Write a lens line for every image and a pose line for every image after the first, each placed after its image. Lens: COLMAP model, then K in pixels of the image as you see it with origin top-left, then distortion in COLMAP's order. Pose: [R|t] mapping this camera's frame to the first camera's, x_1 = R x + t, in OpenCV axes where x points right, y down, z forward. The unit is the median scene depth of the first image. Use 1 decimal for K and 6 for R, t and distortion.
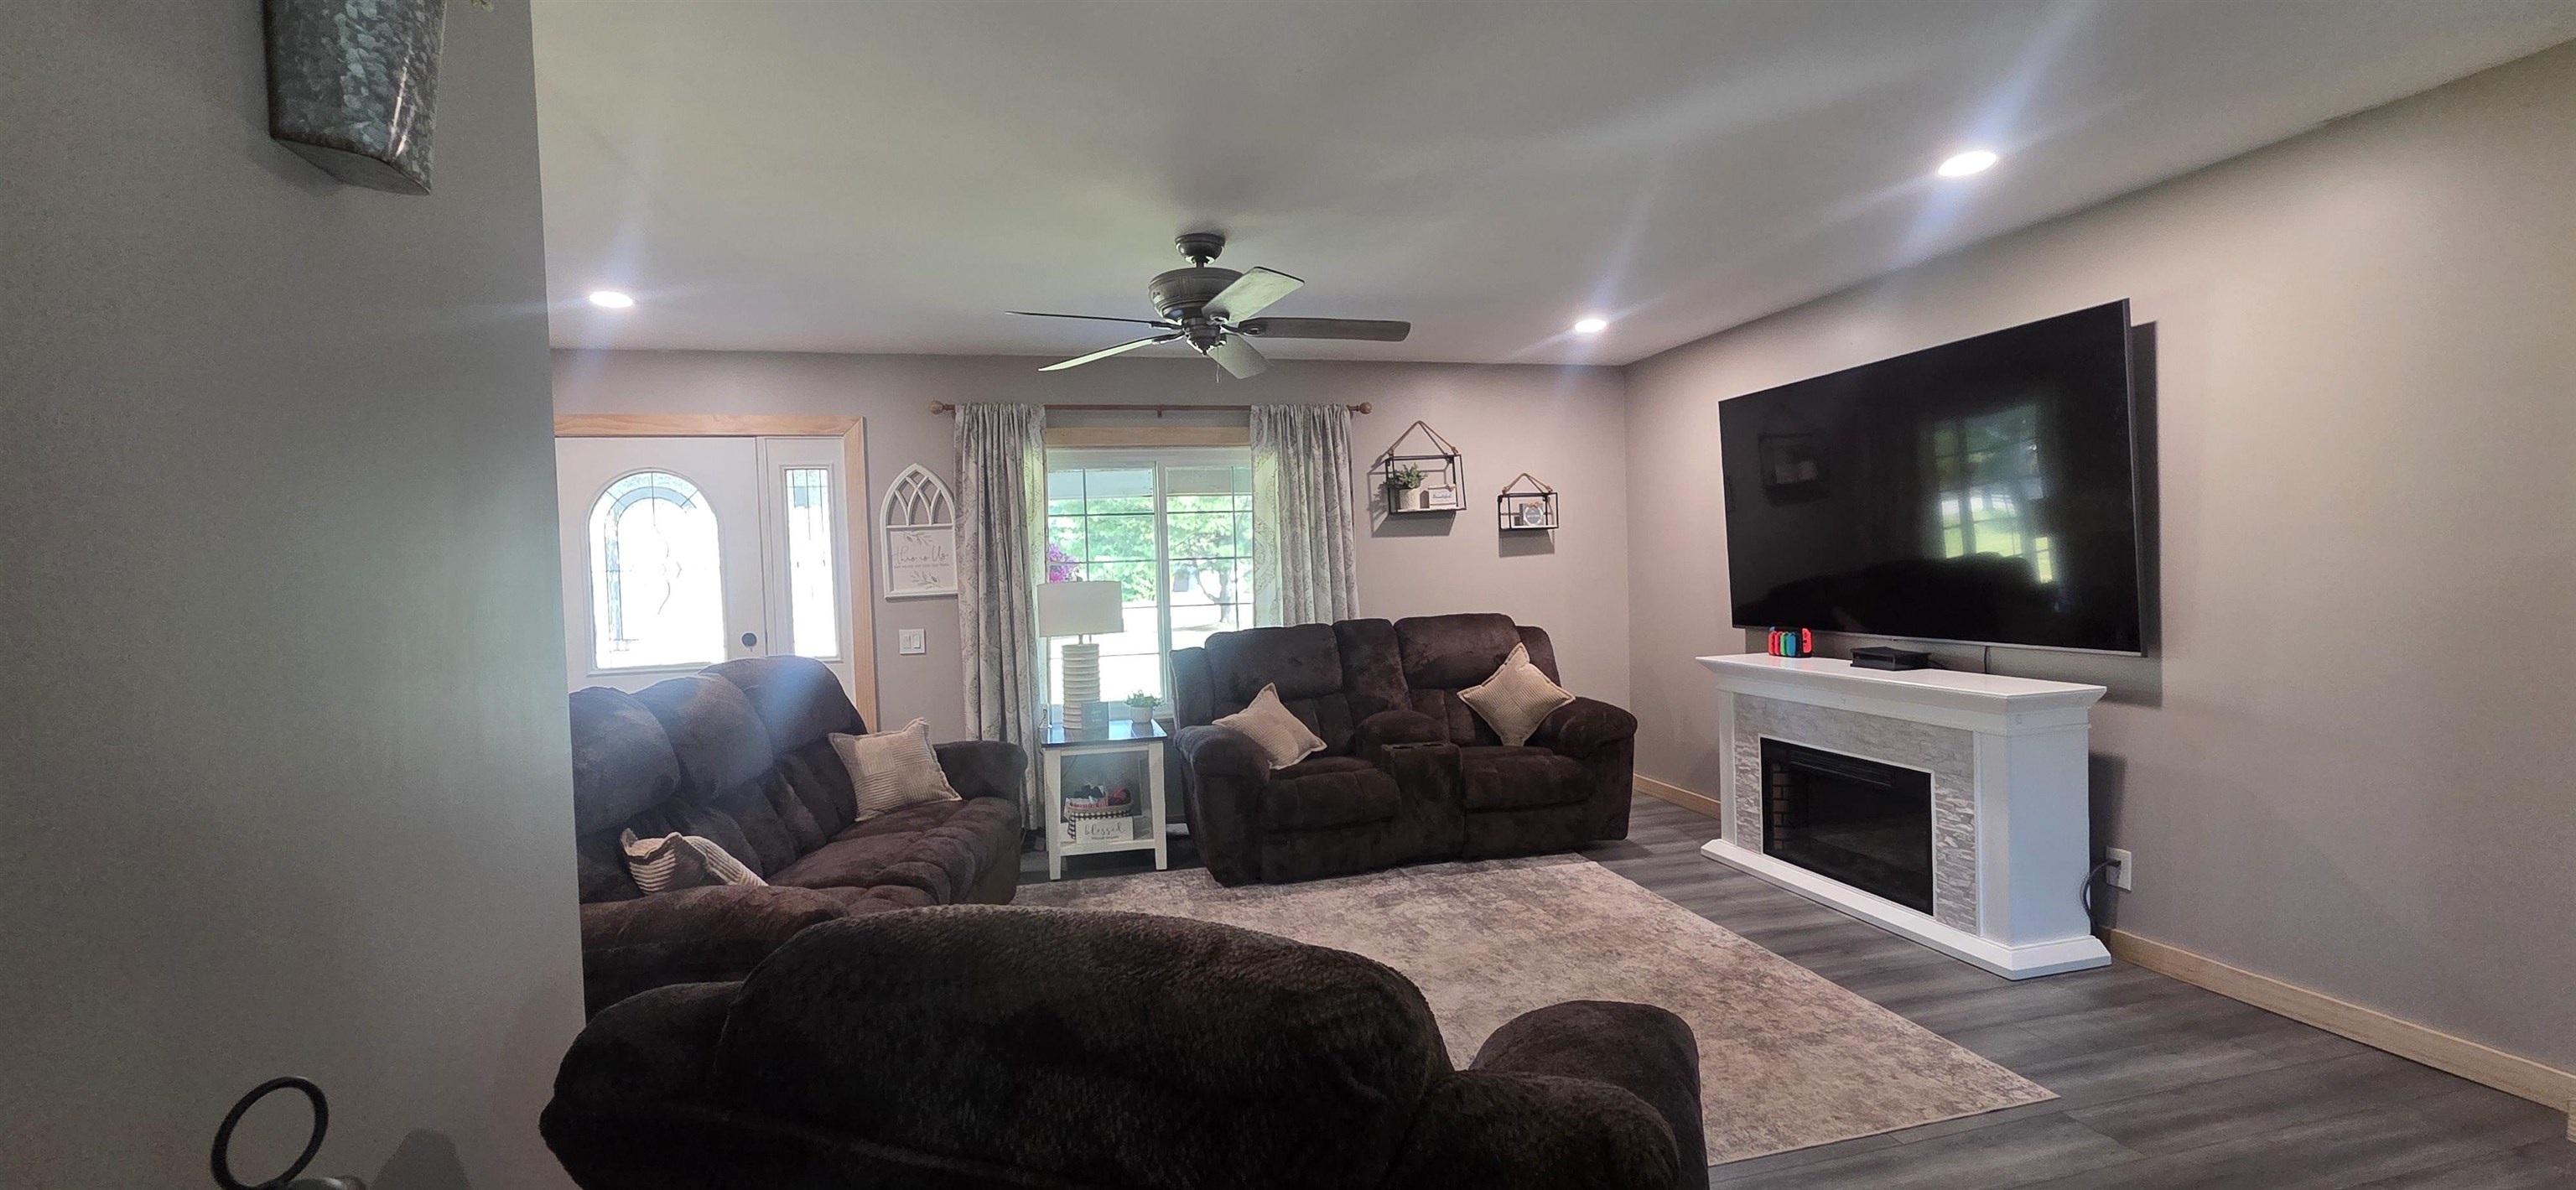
lens RADIAL K [[1057.4, 0, 1274.6], [0, 1057.4, 600.9], [0, 0, 1]] dist [0.001369, 0.000278]
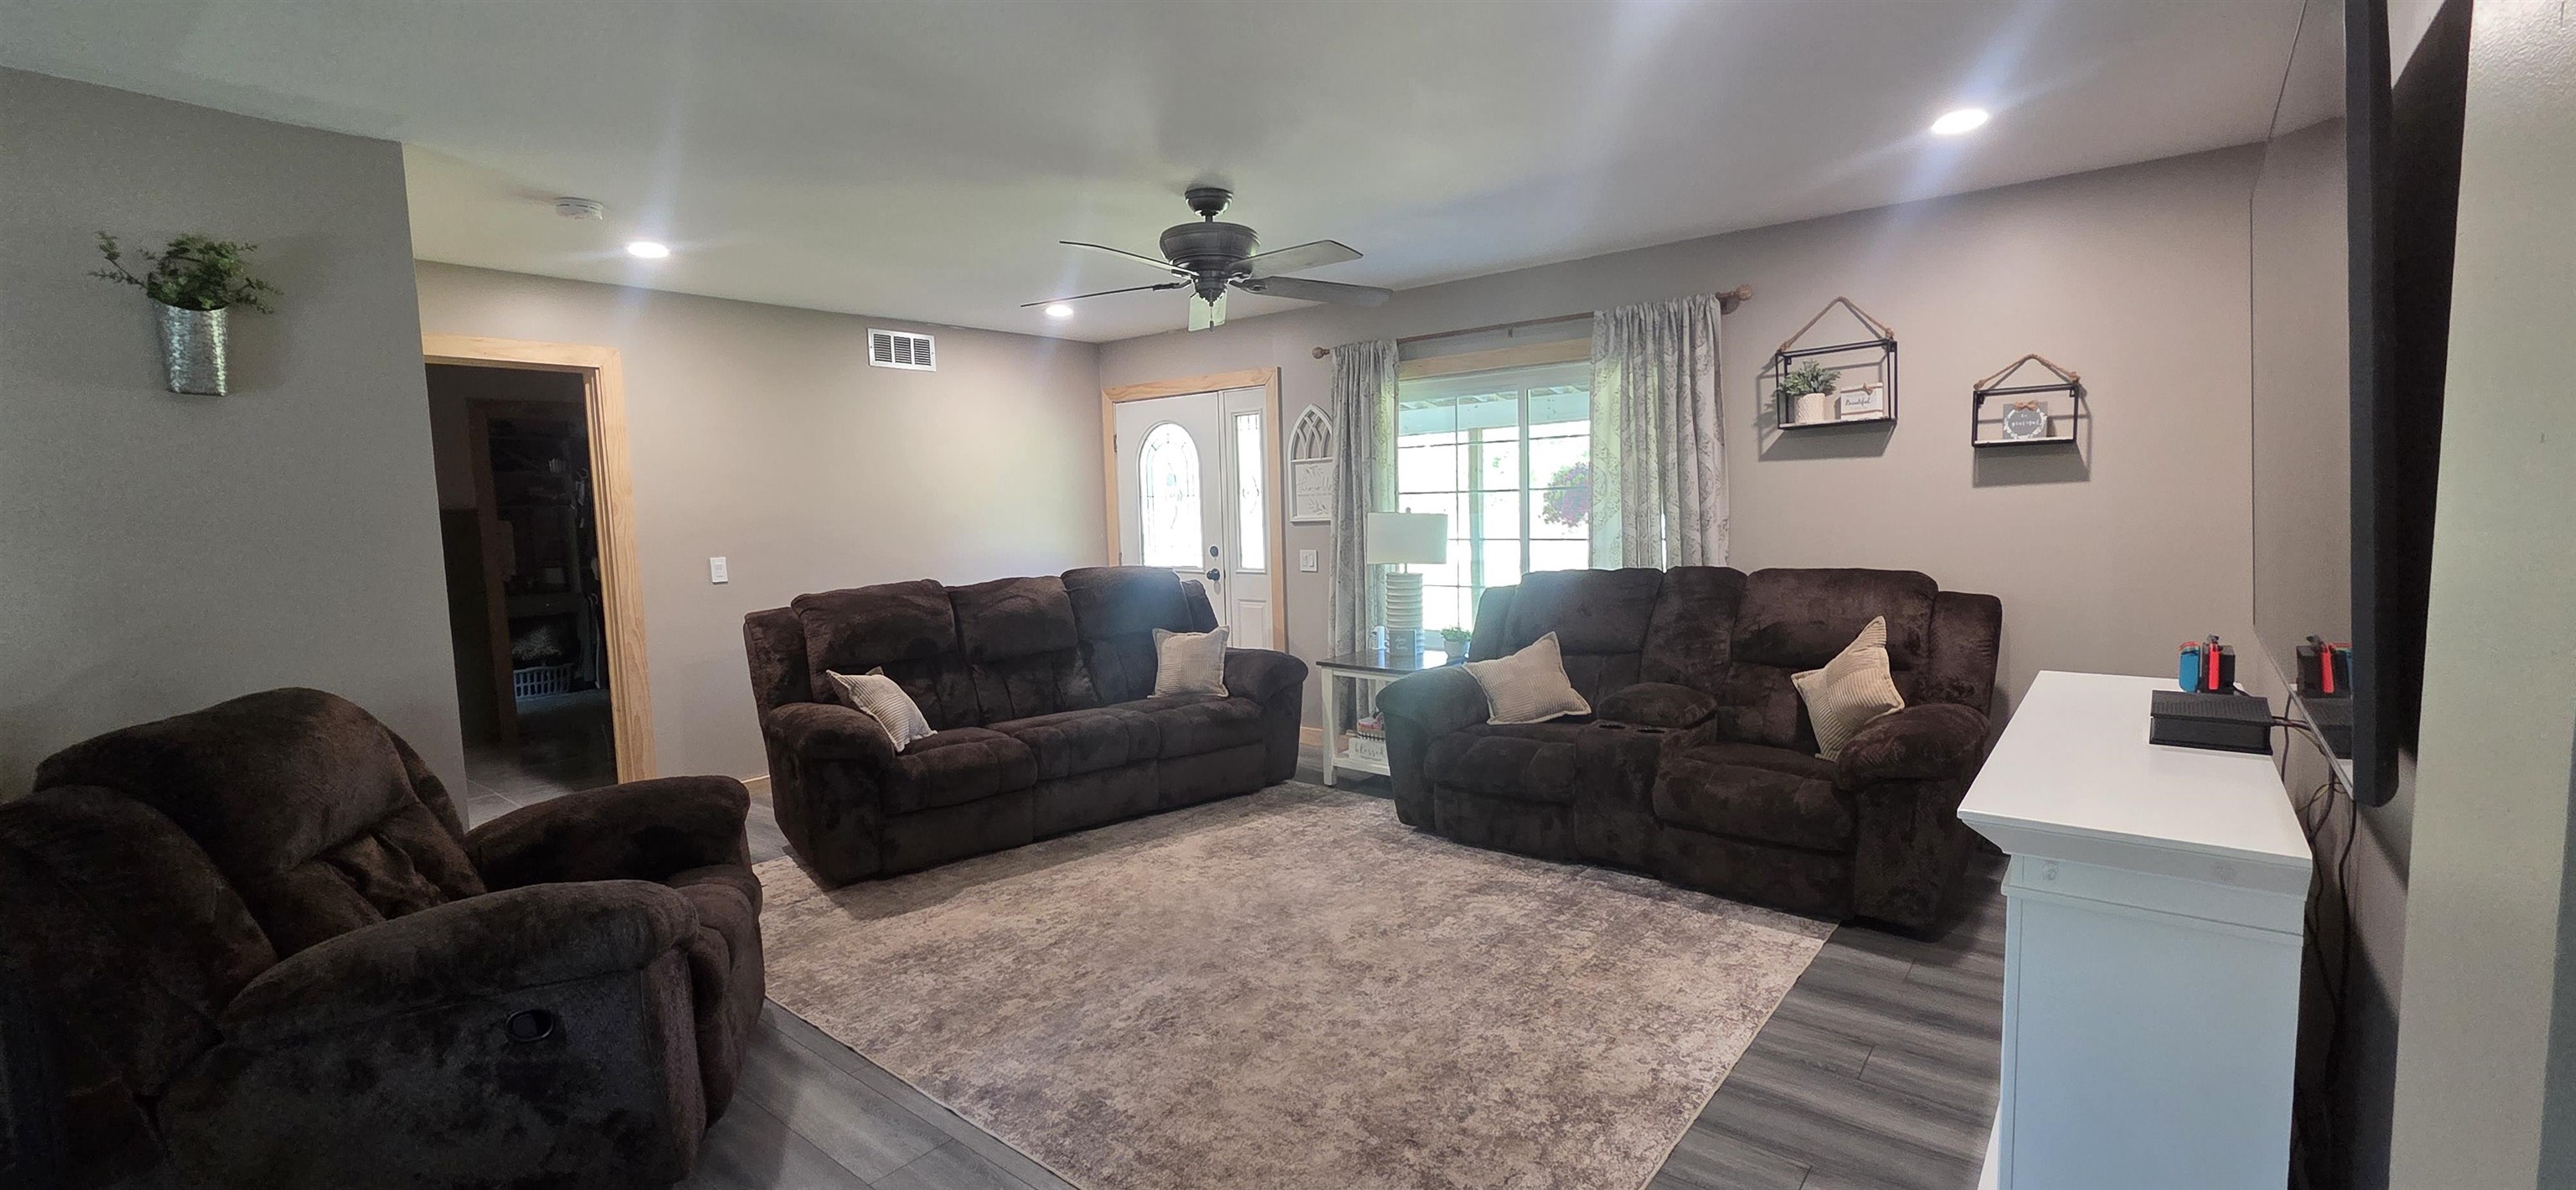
lens RADIAL K [[1057.4, 0, 1274.6], [0, 1057.4, 600.9], [0, 0, 1]] dist [0.001369, 0.000278]
pose [[0.593465, 0.091809, -0.799606, 0.567957], [-0.019471, 0.994820, 0.099772, -0.032462], [0.804624, -0.043642, 0.592179, 0.286766]]
